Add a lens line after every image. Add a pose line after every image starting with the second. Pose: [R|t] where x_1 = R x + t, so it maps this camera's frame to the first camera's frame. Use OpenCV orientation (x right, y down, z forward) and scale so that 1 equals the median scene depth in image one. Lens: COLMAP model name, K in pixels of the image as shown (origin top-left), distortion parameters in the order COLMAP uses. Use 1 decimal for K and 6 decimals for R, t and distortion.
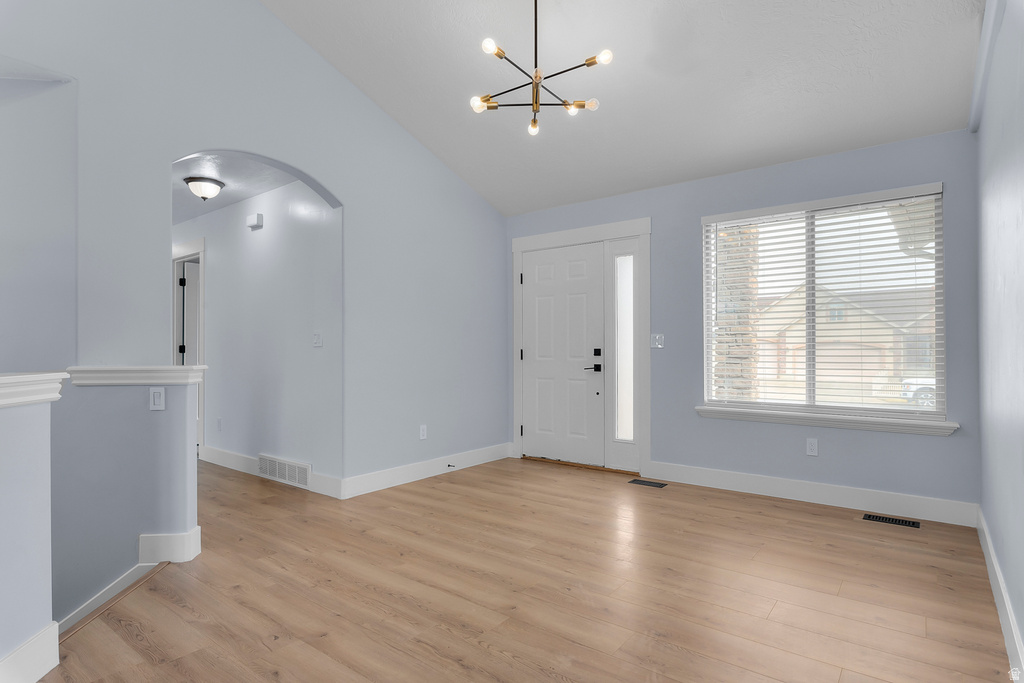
lens RADIAL K [[543.4, 0, 512.0], [0, 543.4, 341.5], [0, 0, 1]] dist [0.000648, 0.000087]
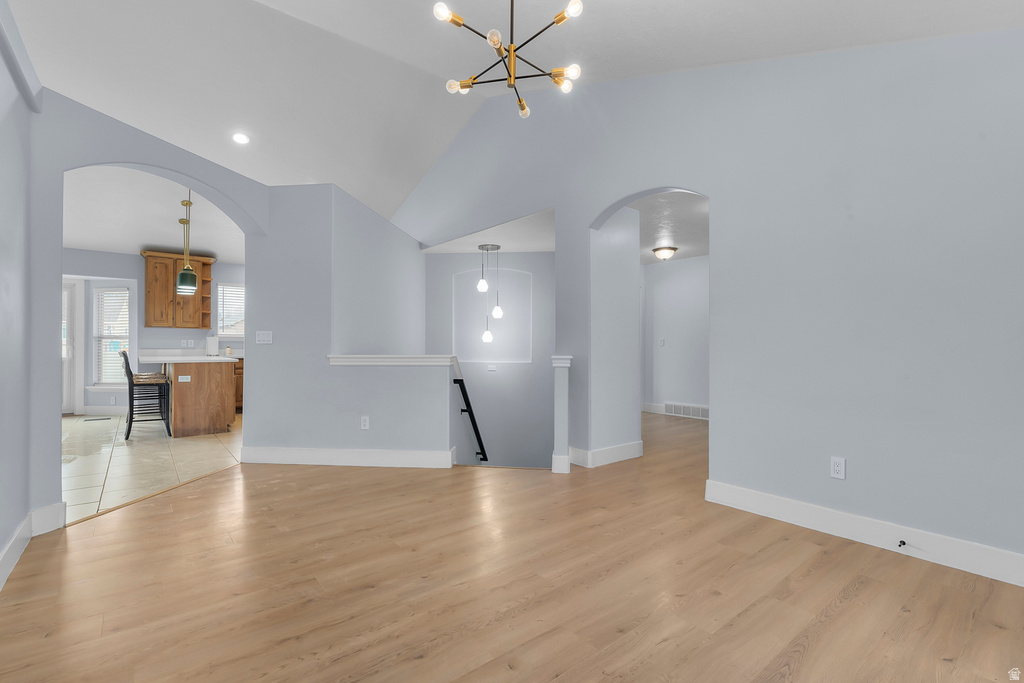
lens RADIAL K [[462.8, 0, 513.0], [0, 462.8, 343.7], [0, 0, 1]] dist [0.012362, 0.000031]
pose [[-0.234958, -0.003280, -0.972000, 0.707632], [0.013148, 0.999892, -0.006552, 0.012241], [0.971917, -0.014320, -0.234889, 1.047991]]
